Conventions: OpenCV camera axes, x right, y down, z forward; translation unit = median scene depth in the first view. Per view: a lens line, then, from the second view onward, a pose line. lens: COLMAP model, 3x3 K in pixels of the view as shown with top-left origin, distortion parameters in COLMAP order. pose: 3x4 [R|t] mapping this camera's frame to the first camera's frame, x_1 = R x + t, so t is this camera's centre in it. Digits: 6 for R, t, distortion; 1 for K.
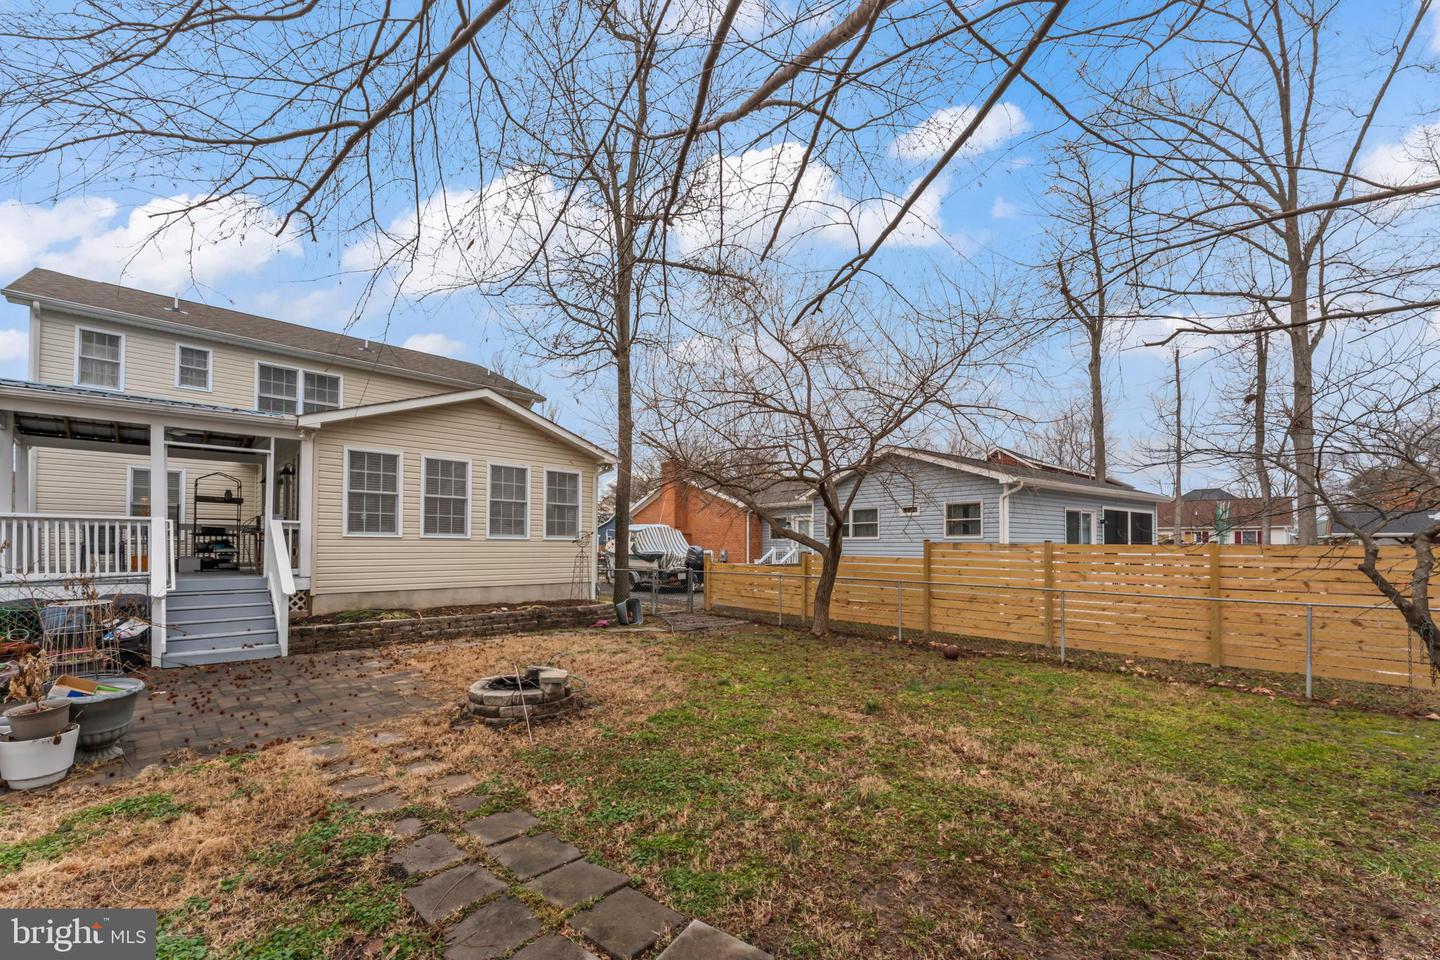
lens RADIAL K [[610.1, 0, 722.7], [0, 610.1, 523.8], [0, 0, 1]] dist [-0.001540, -0.000119]
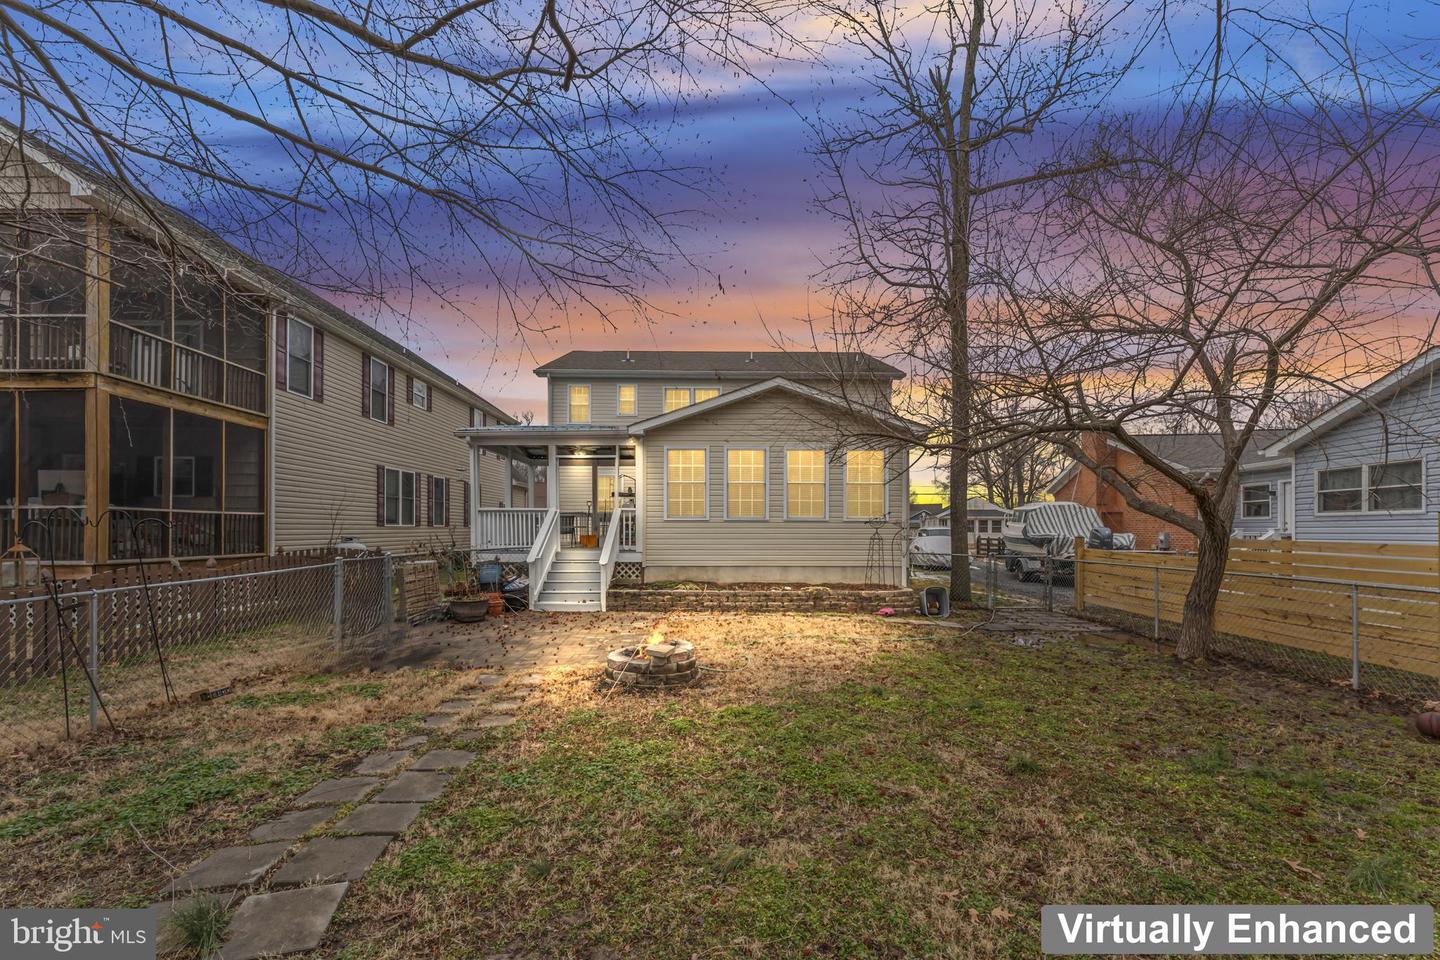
lens RADIAL K [[610.1, 0, 722.7], [0, 610.1, 523.8], [0, 0, 1]] dist [-0.001540, -0.000119]
pose [[0.709048, -0.009275, -0.705099, 0.344917], [0.026909, 0.999541, 0.013911, 0.015418], [0.704647, -0.028838, 0.708972, 0.225116]]
